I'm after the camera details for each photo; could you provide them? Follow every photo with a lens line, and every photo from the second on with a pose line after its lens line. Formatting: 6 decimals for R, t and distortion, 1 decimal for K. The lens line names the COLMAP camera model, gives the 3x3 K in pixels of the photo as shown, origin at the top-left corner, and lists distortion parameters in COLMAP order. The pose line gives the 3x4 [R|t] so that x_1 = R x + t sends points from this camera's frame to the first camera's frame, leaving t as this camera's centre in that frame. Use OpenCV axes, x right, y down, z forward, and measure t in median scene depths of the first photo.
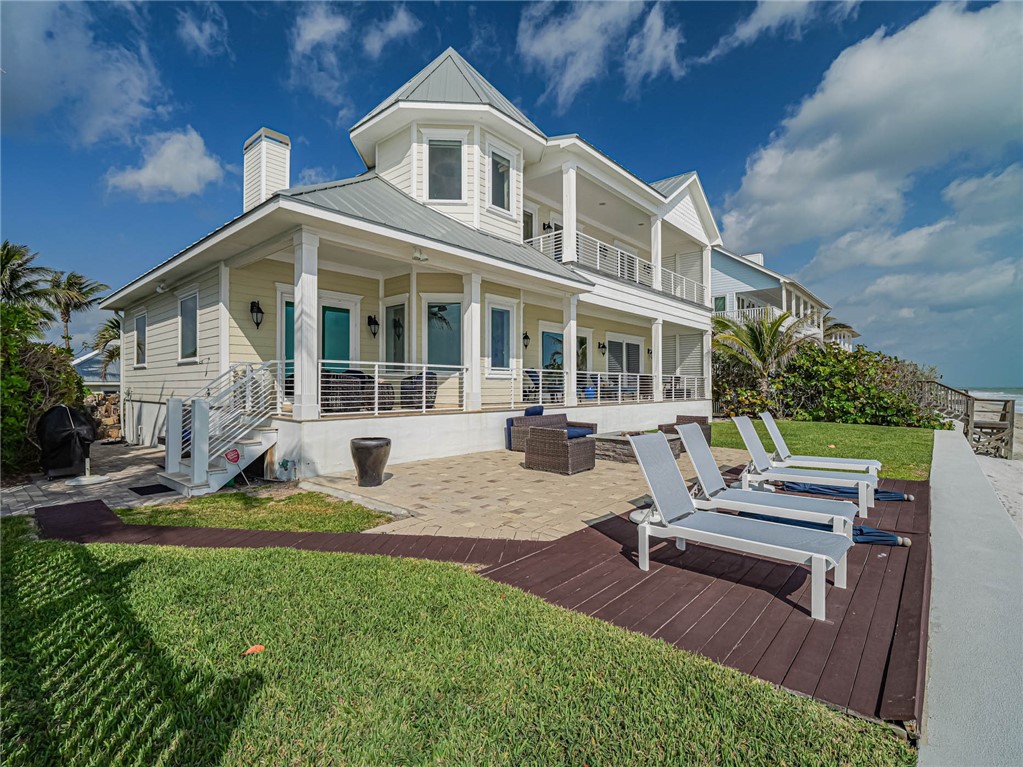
lens RADIAL K [[499.8, 0, 509.3], [0, 499.8, 382.9], [0, 0, 1]] dist [-0.012484, -0.001494]
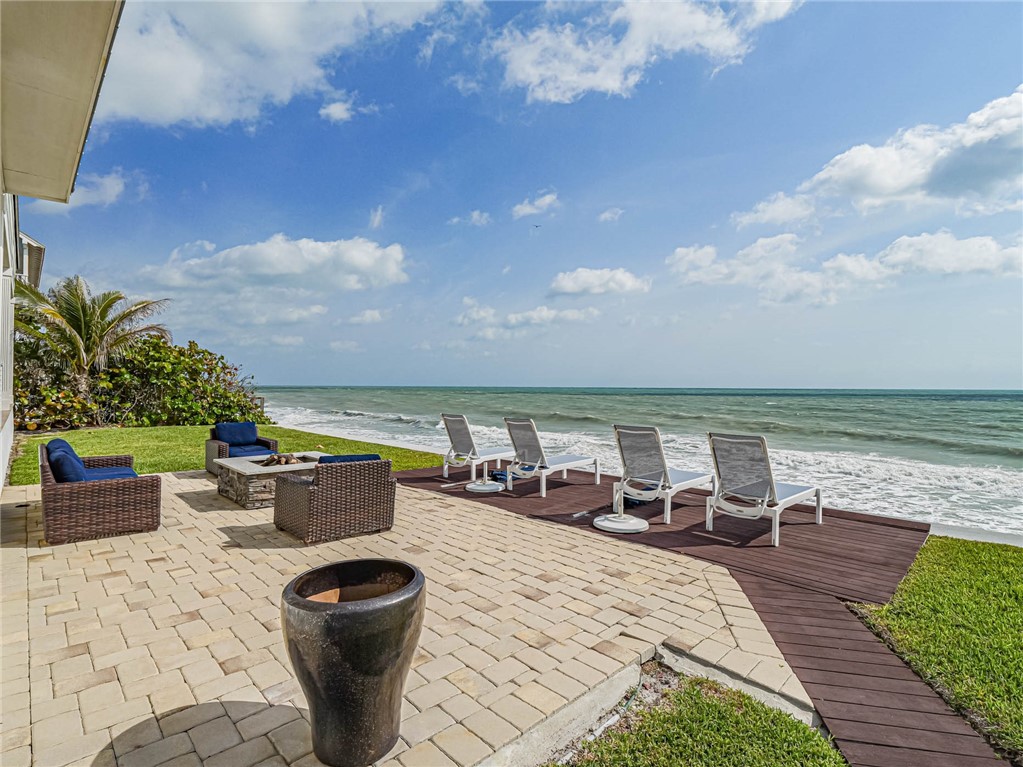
lens RADIAL K [[499.8, 0, 511.2], [0, 499.8, 385.6], [0, 0, 1]] dist [-0.012484, -0.001494]
pose [[0.088349, 0.005592, 0.996074, -0.199105], [-0.012848, 0.999907, -0.004474, 0.003350], [-0.996007, -0.012403, 0.088412, 0.326558]]
